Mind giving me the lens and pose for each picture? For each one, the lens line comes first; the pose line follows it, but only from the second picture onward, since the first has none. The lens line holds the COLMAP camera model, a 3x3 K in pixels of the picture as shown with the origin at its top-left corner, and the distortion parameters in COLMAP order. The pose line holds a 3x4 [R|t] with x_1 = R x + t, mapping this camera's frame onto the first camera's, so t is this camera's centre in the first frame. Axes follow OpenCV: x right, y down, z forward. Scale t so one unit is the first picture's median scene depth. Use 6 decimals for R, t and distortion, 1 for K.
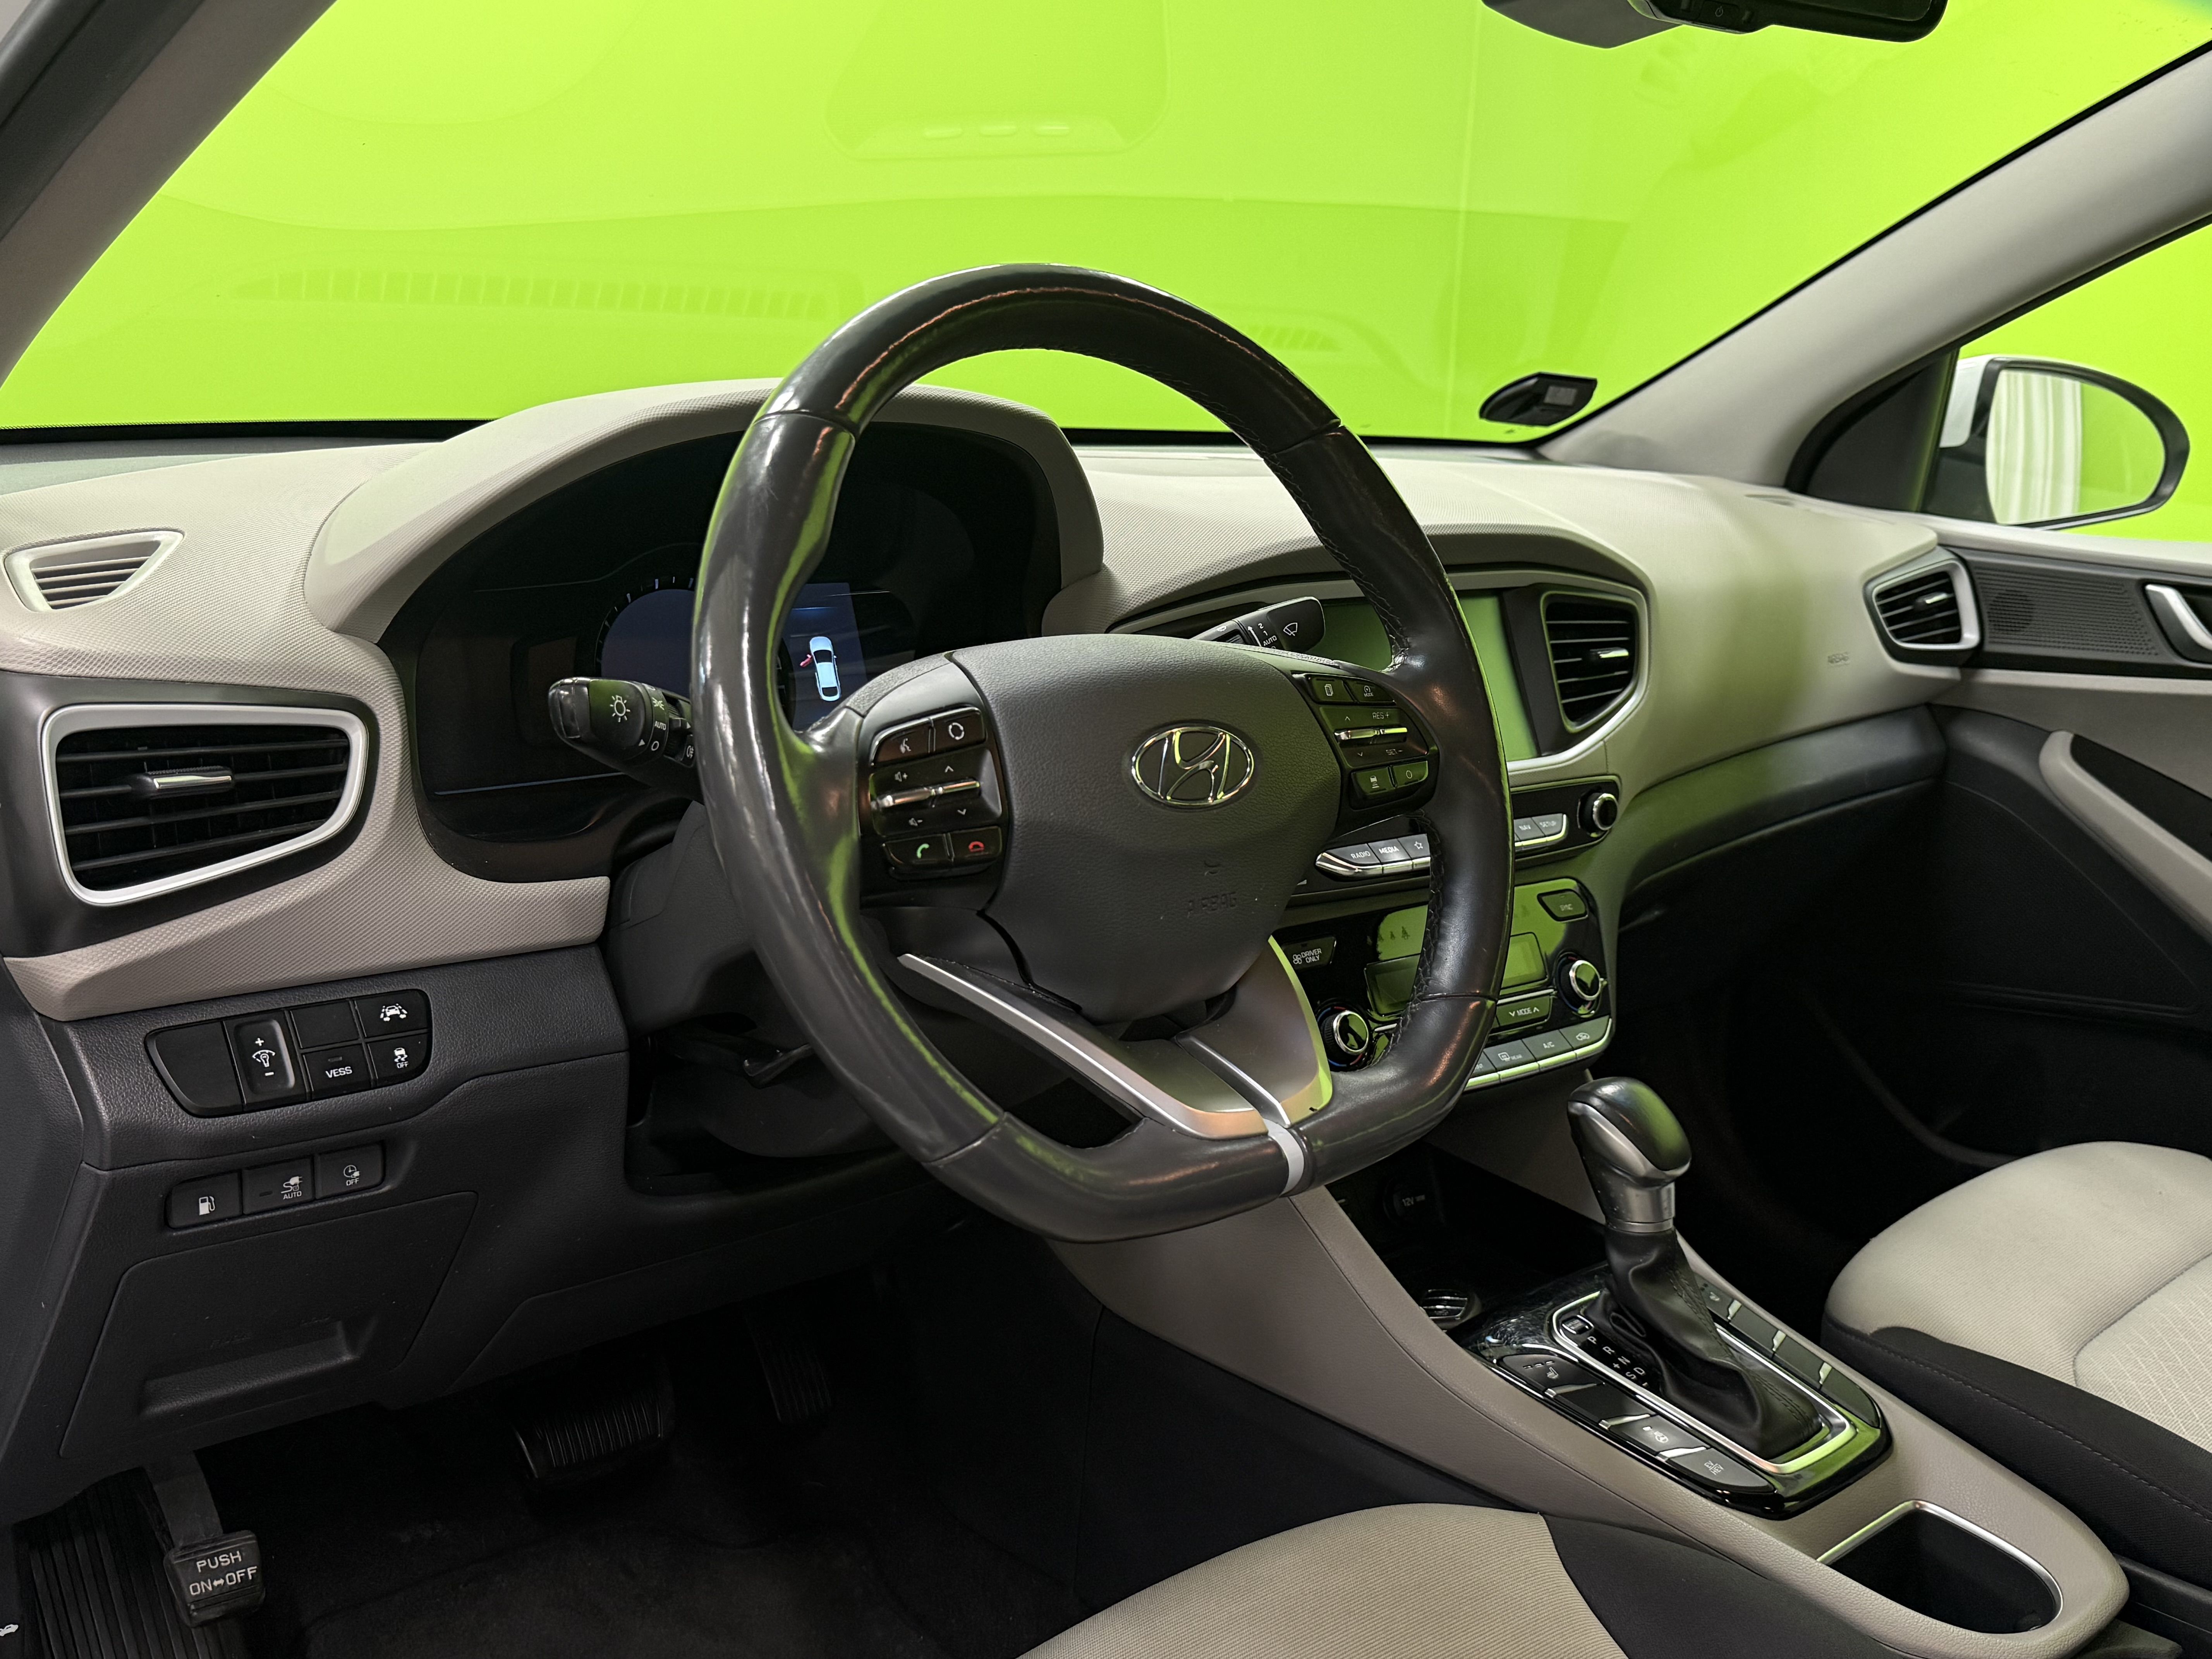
lens RADIAL K [[2059.8, 0, 1108.0], [0, 2059.8, 827.0], [0, 0, 1]] dist [0.065740, 0.000000]
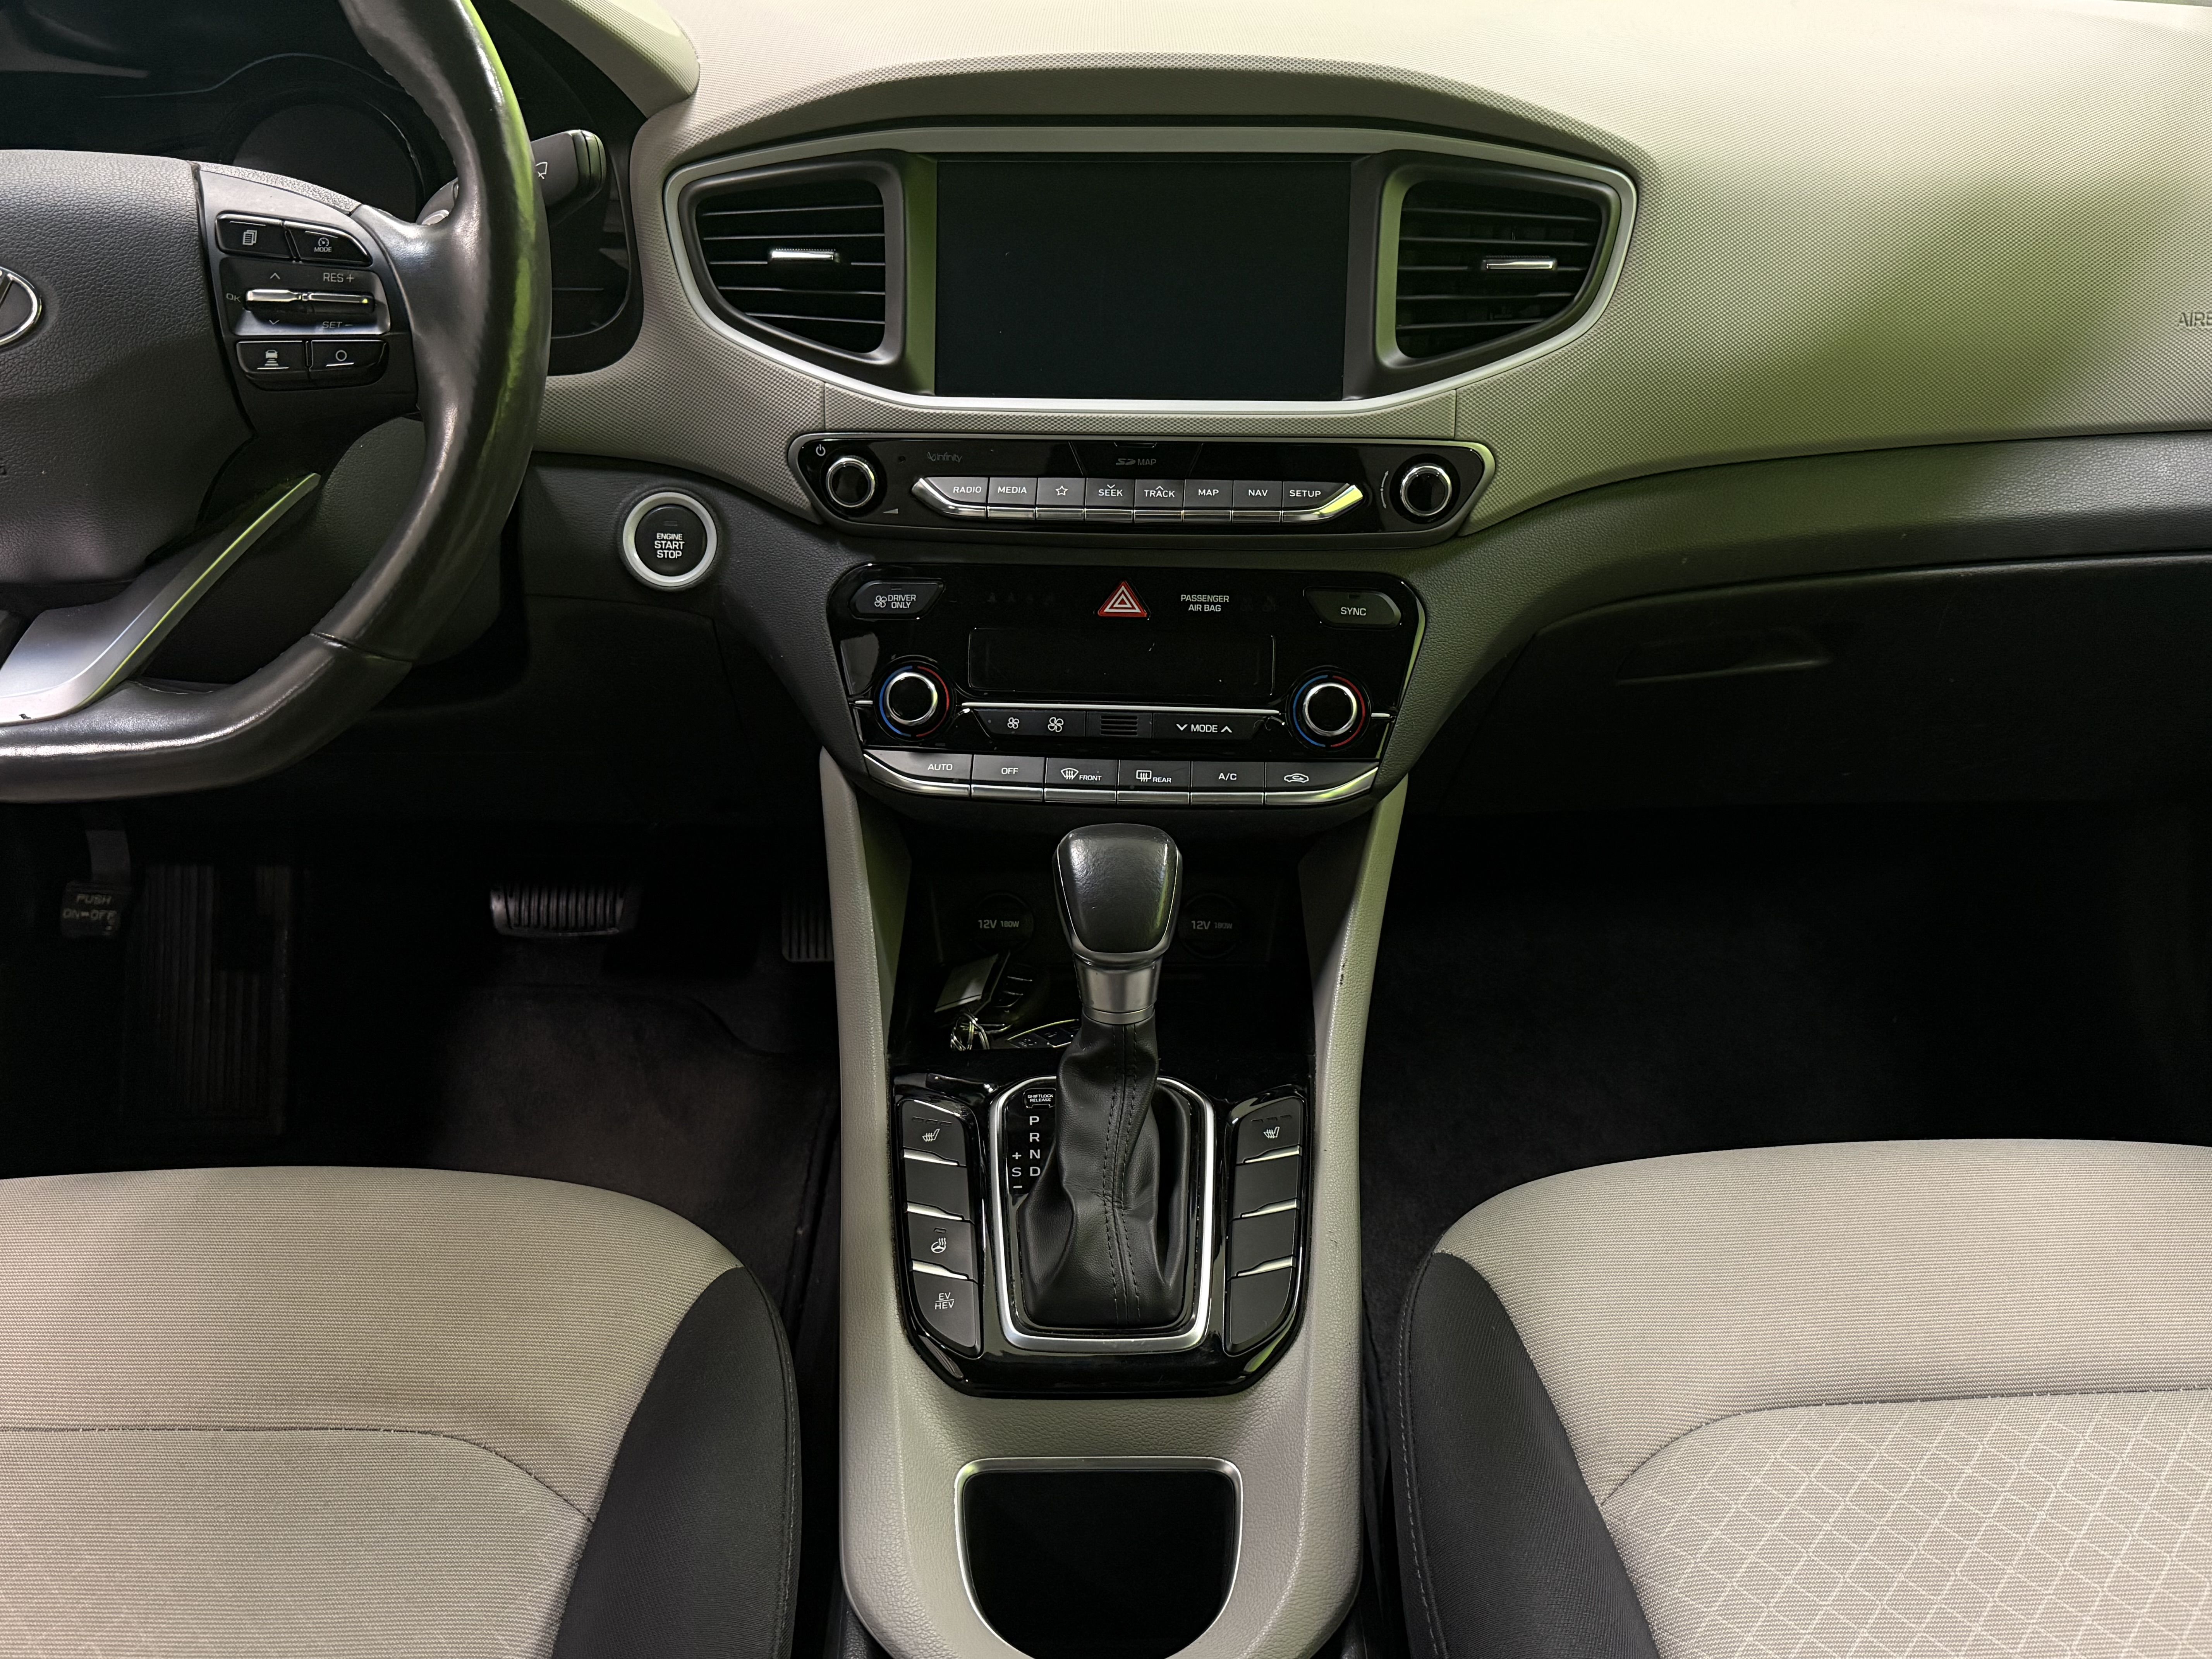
lens RADIAL K [[1926.6, 0, 1103.5], [0, 1926.6, 823.0], [0, 0, 1]] dist [0.078758, -0.119629]
pose [[0.762898, 0.254166, -0.594464, 0.525196], [-0.120467, 0.959264, 0.255538, -0.049225], [0.635197, -0.123336, 0.762439, 0.357789]]
